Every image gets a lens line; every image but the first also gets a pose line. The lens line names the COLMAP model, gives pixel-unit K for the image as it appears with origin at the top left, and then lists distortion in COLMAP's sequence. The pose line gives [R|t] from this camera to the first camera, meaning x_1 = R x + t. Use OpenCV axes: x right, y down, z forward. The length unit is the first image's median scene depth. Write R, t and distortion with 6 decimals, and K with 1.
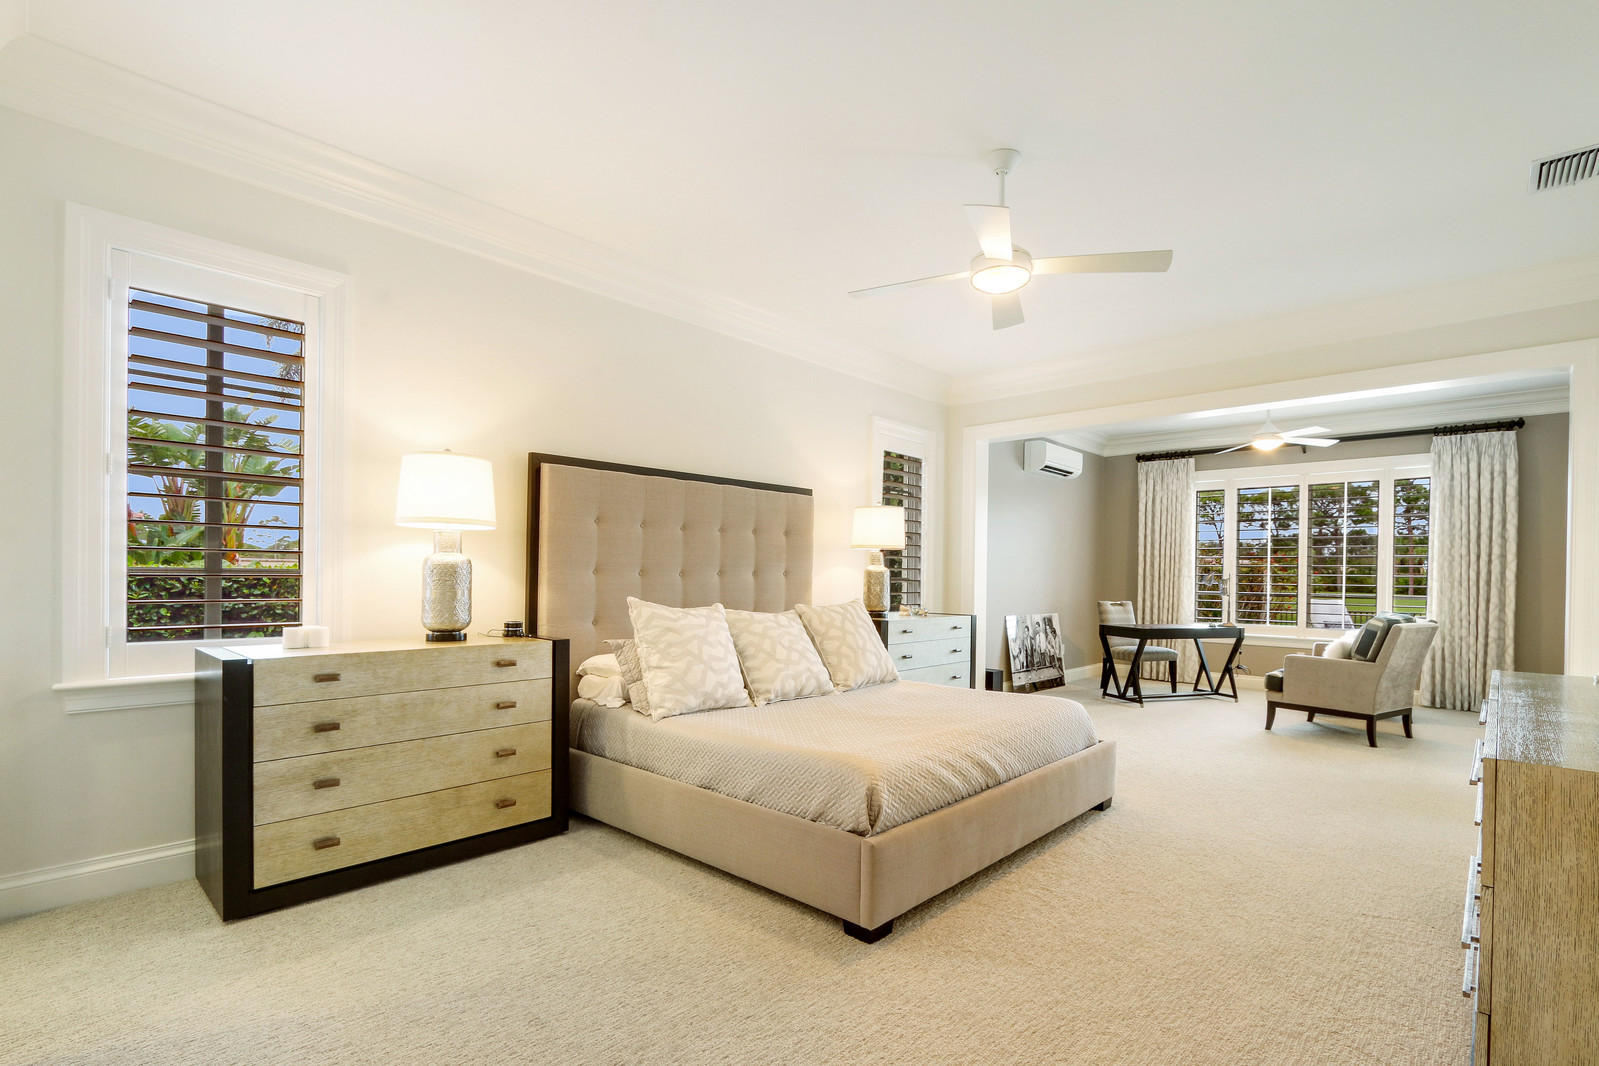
lens RADIAL K [[751.5, 0, 791.4], [0, 751.5, 580.4], [0, 0, 1]] dist [-0.011649, -0.000072]
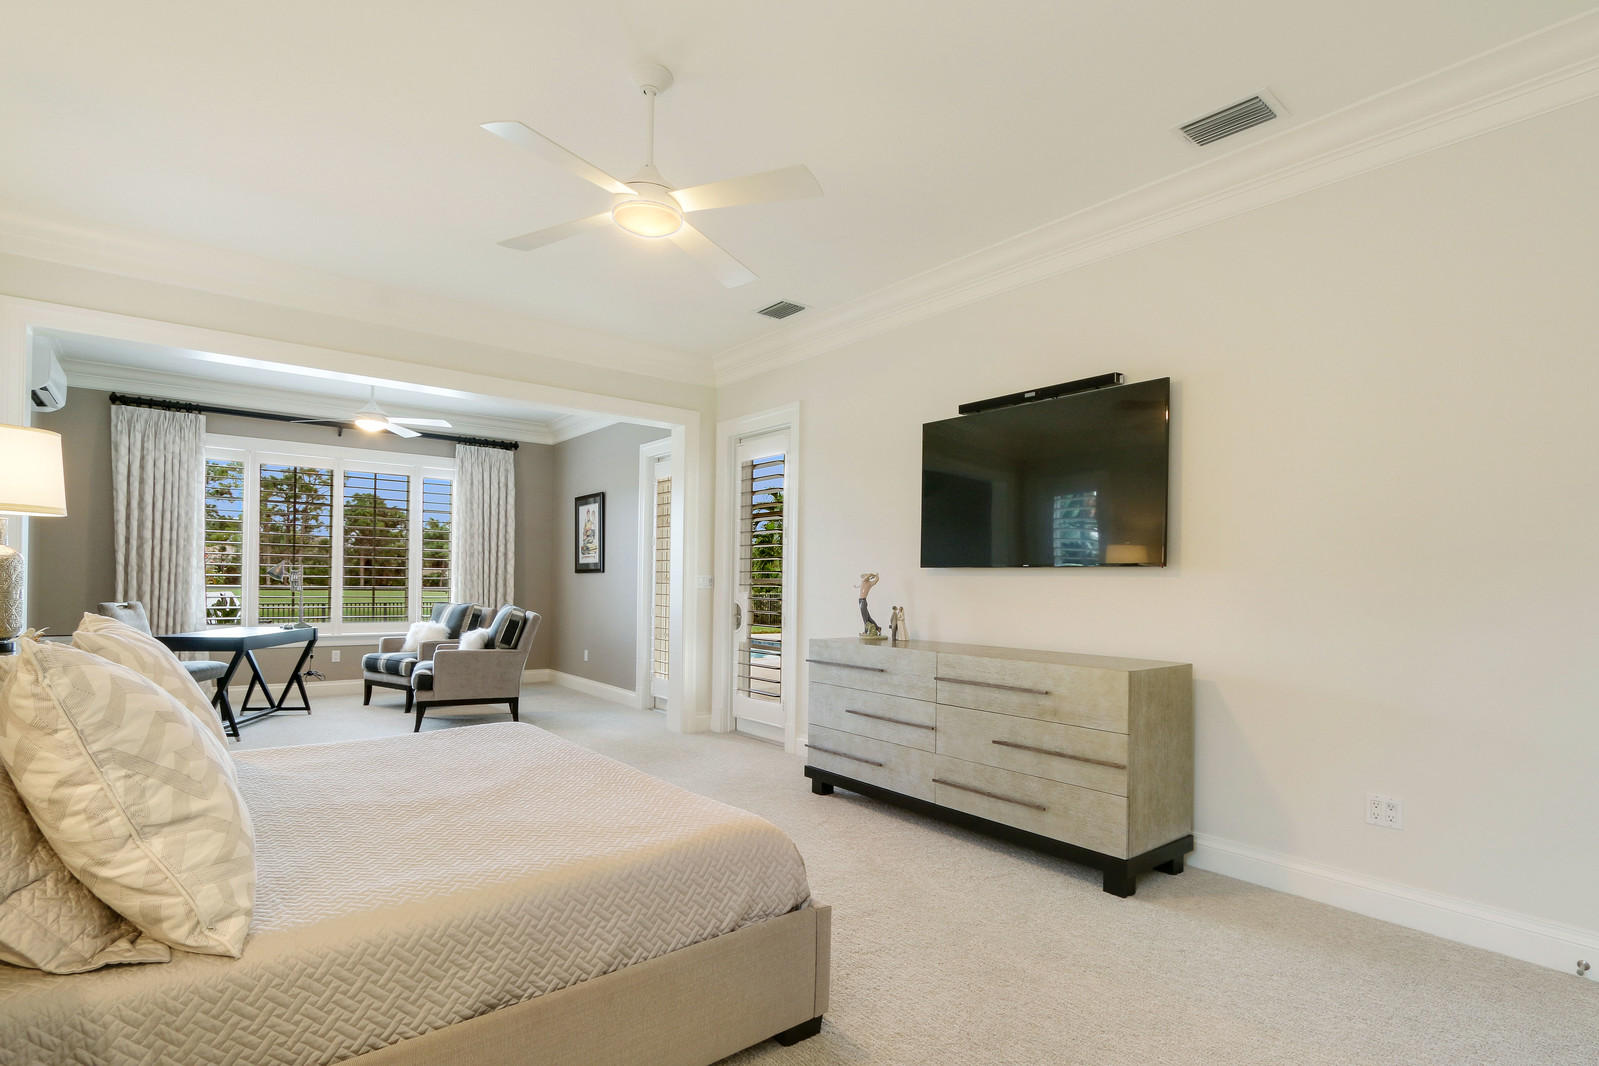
lens RADIAL K [[837.6, 0, 778.1], [0, 837.6, 567.6], [0, 0, 1]] dist [-0.001481, -0.000040]
pose [[0.121313, 0.004981, 0.992602, -0.300329], [-0.007887, 0.999961, -0.004054, -0.006588], [-0.992583, -0.007337, 0.121347, 0.348331]]
